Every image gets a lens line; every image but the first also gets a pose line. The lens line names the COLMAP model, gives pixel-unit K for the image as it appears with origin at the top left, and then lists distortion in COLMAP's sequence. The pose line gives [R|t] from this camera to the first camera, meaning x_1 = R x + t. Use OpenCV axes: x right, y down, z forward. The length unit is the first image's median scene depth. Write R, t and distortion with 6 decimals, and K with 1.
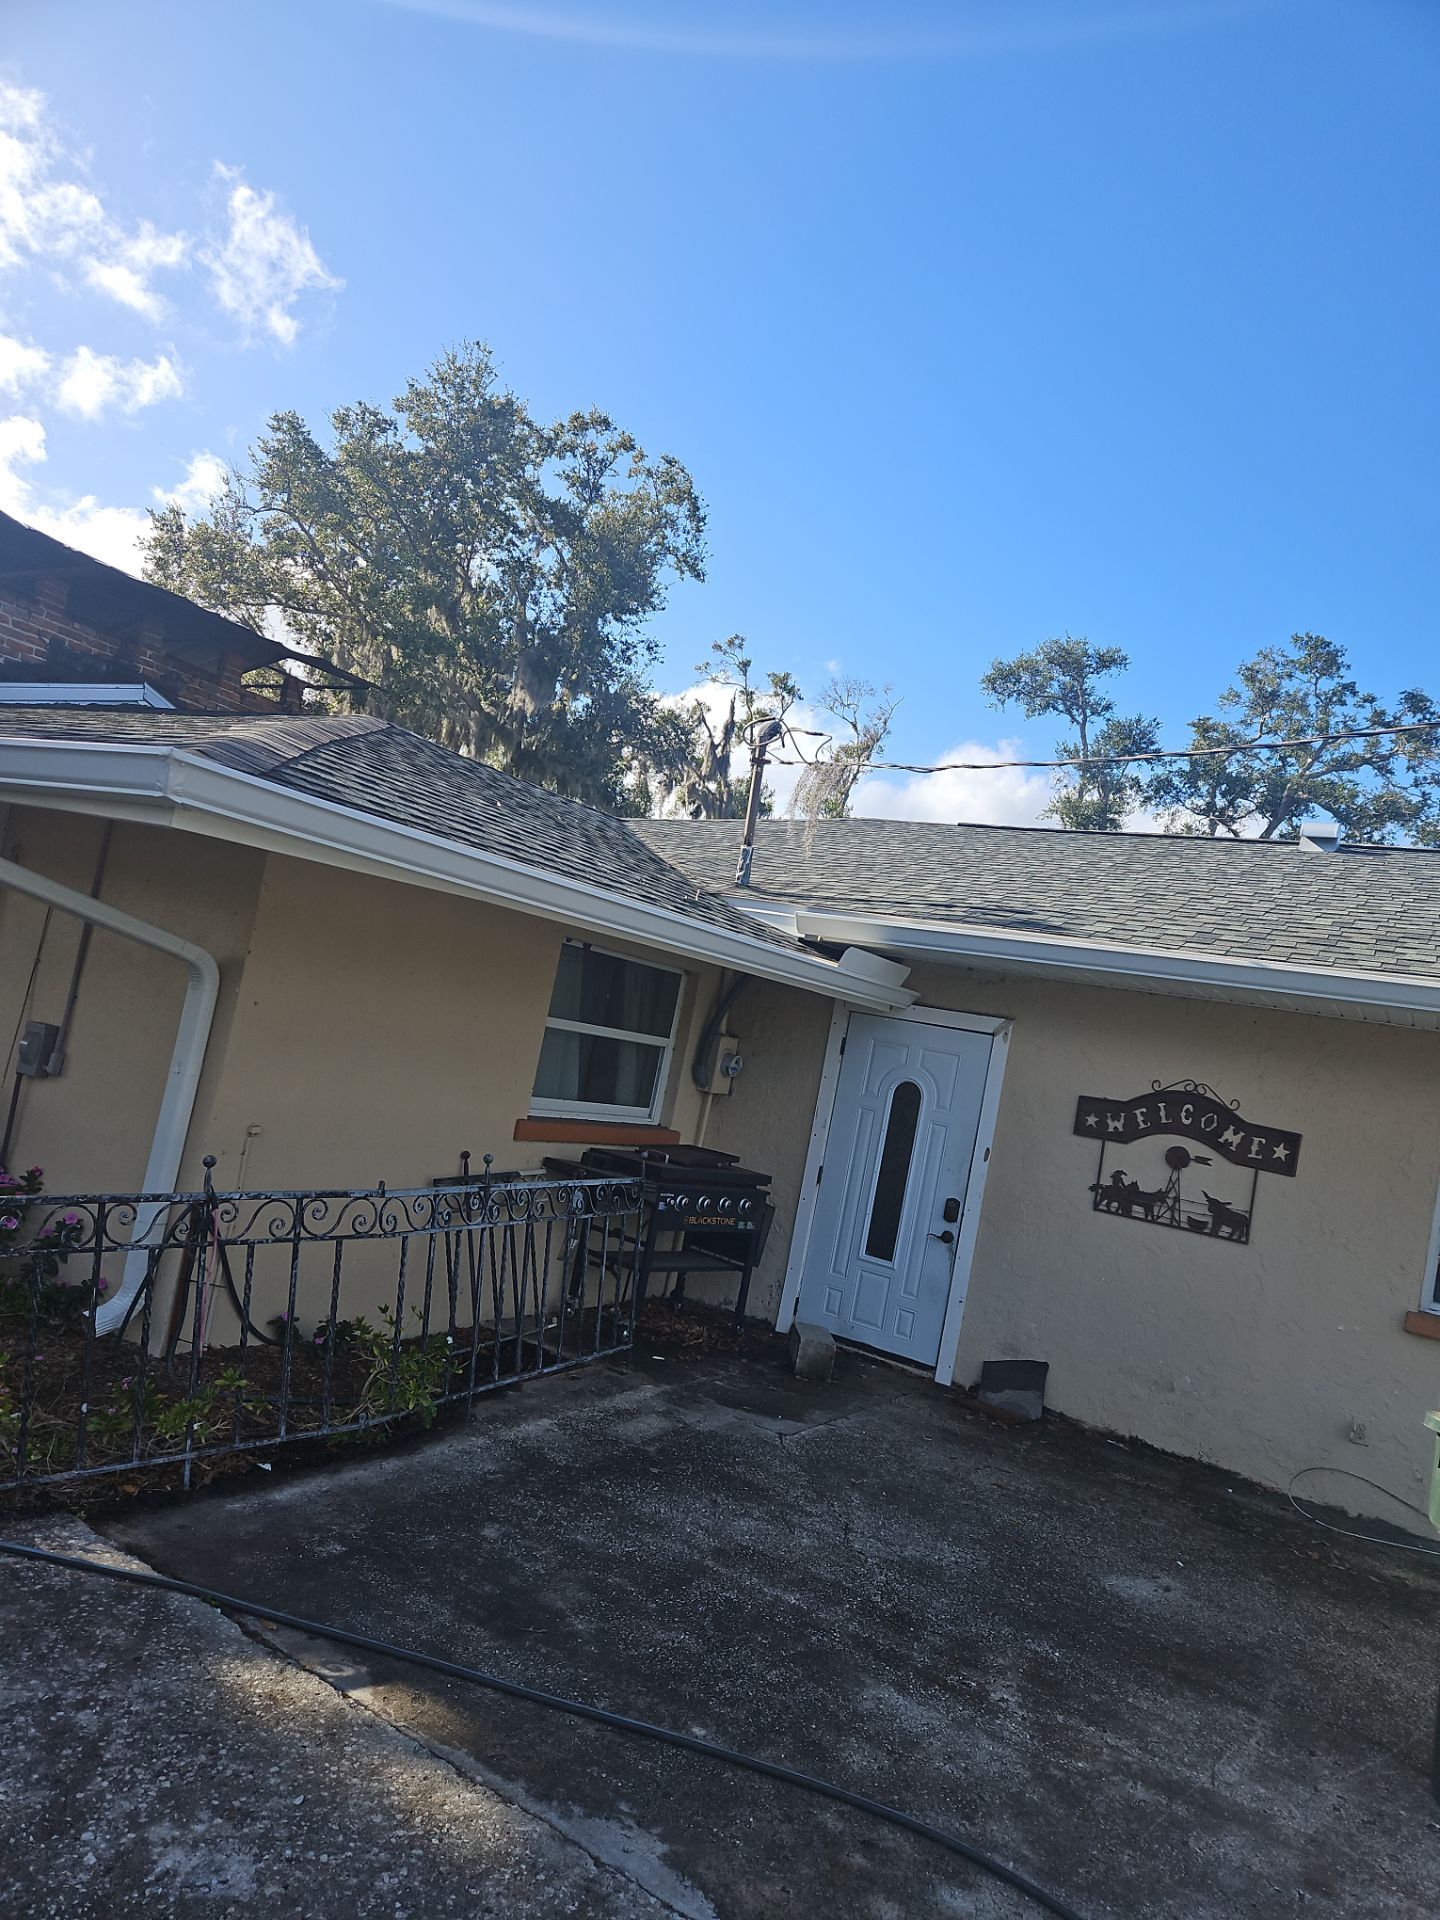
lens RADIAL K [[1298.5, 0, 796.6], [0, 1298.5, 951.2], [0, 0, 1]] dist [0.107356, -0.110198]
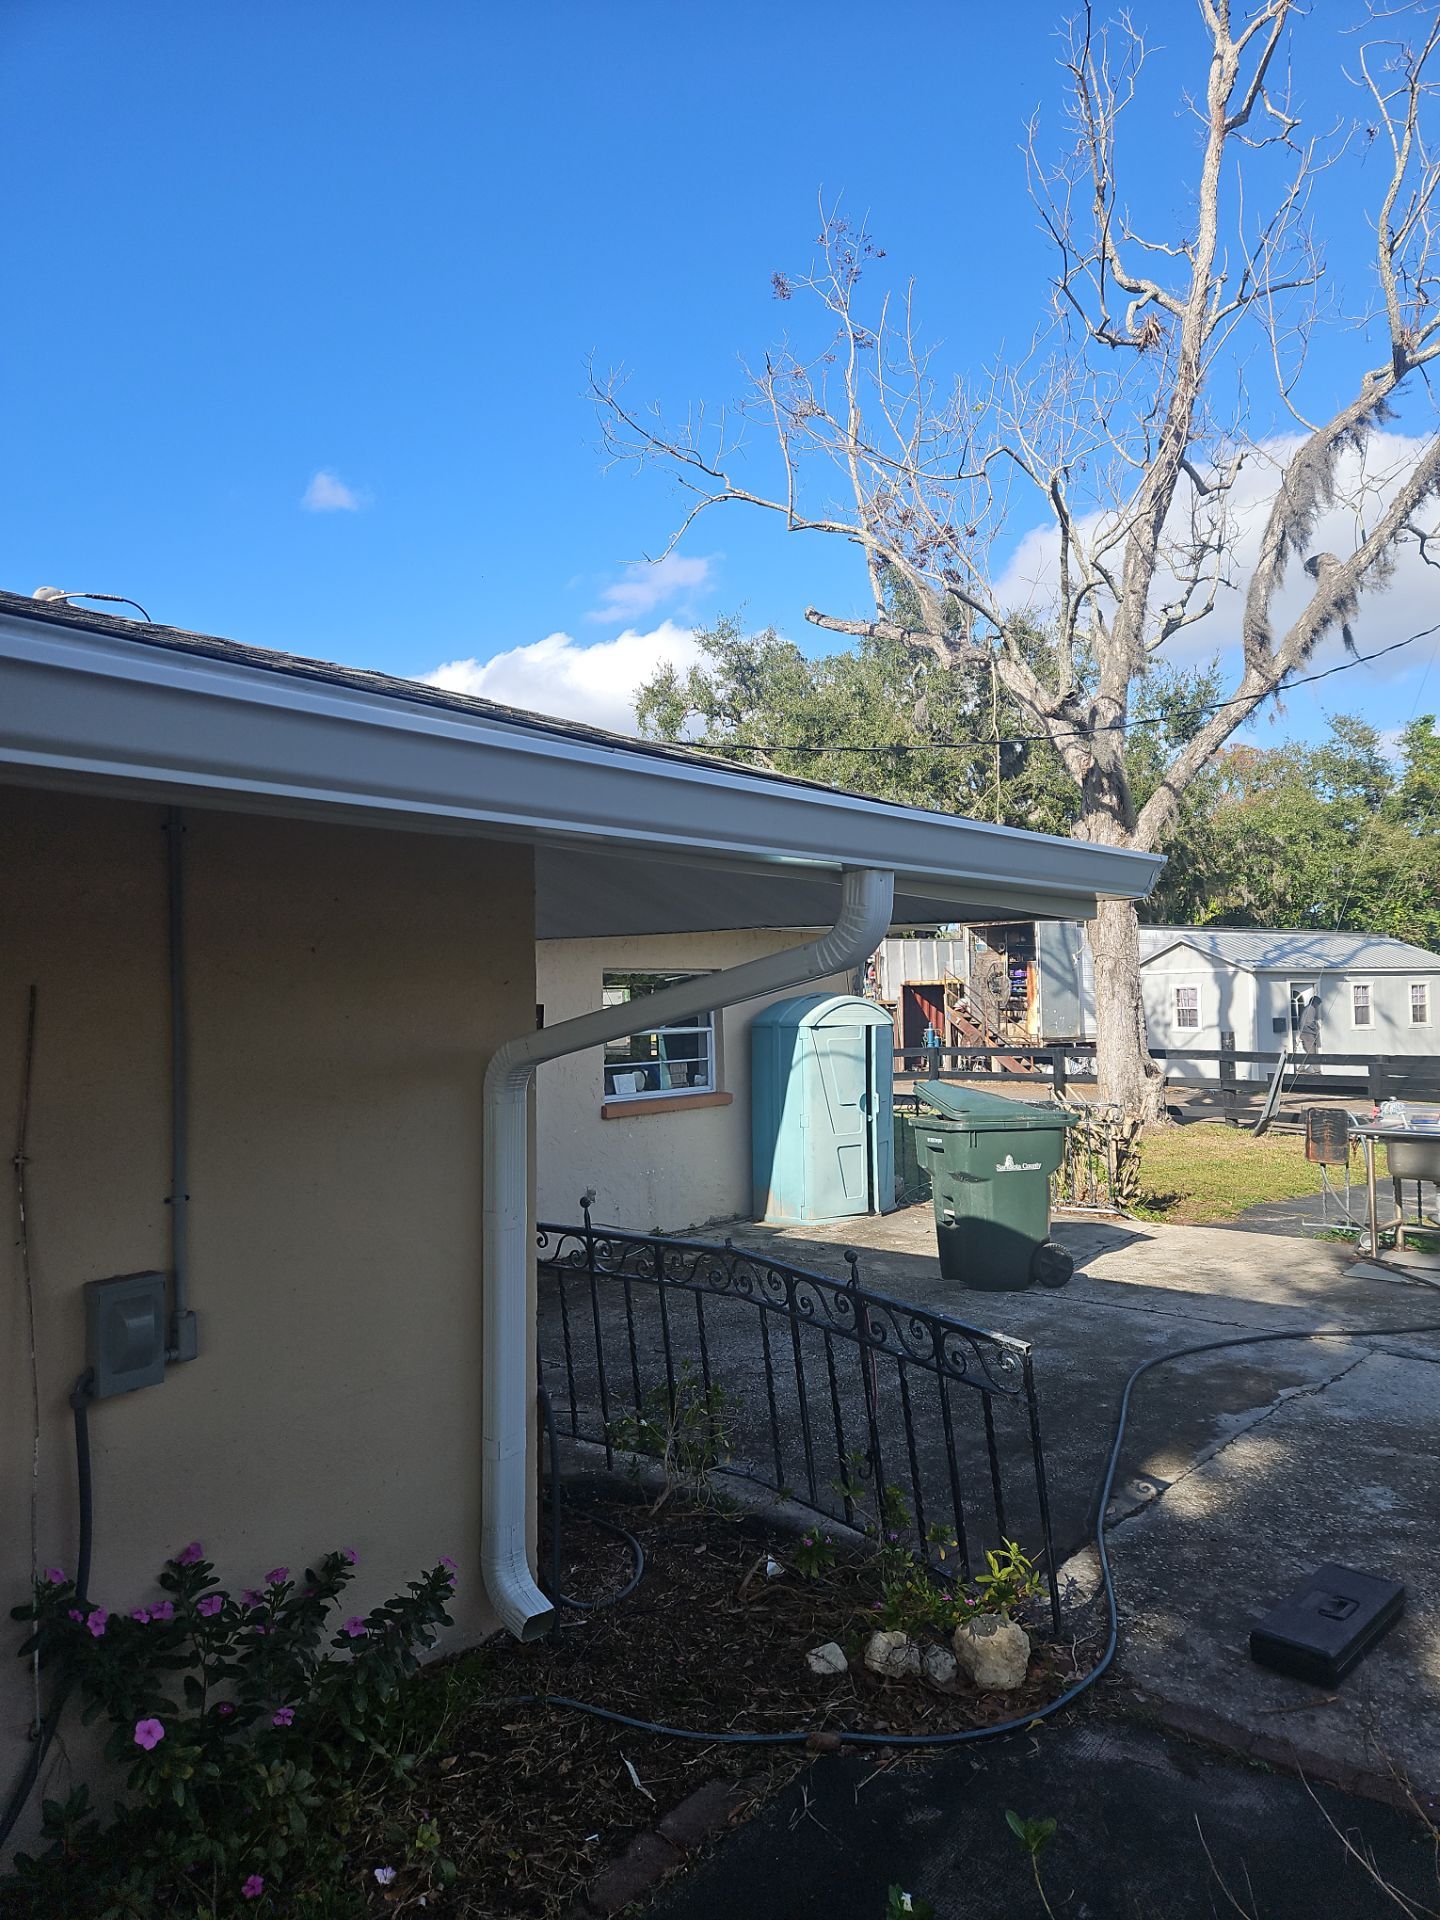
lens RADIAL K [[1349.1, 0, 756.0], [0, 1349.1, 980.9], [0, 0, 1]] dist [0.076489, -0.059392]
pose [[0.108334, -0.183027, 0.977121, -0.813898], [-0.053728, 0.980391, 0.189596, -0.120880], [-0.992662, -0.073038, 0.096376, 0.615945]]
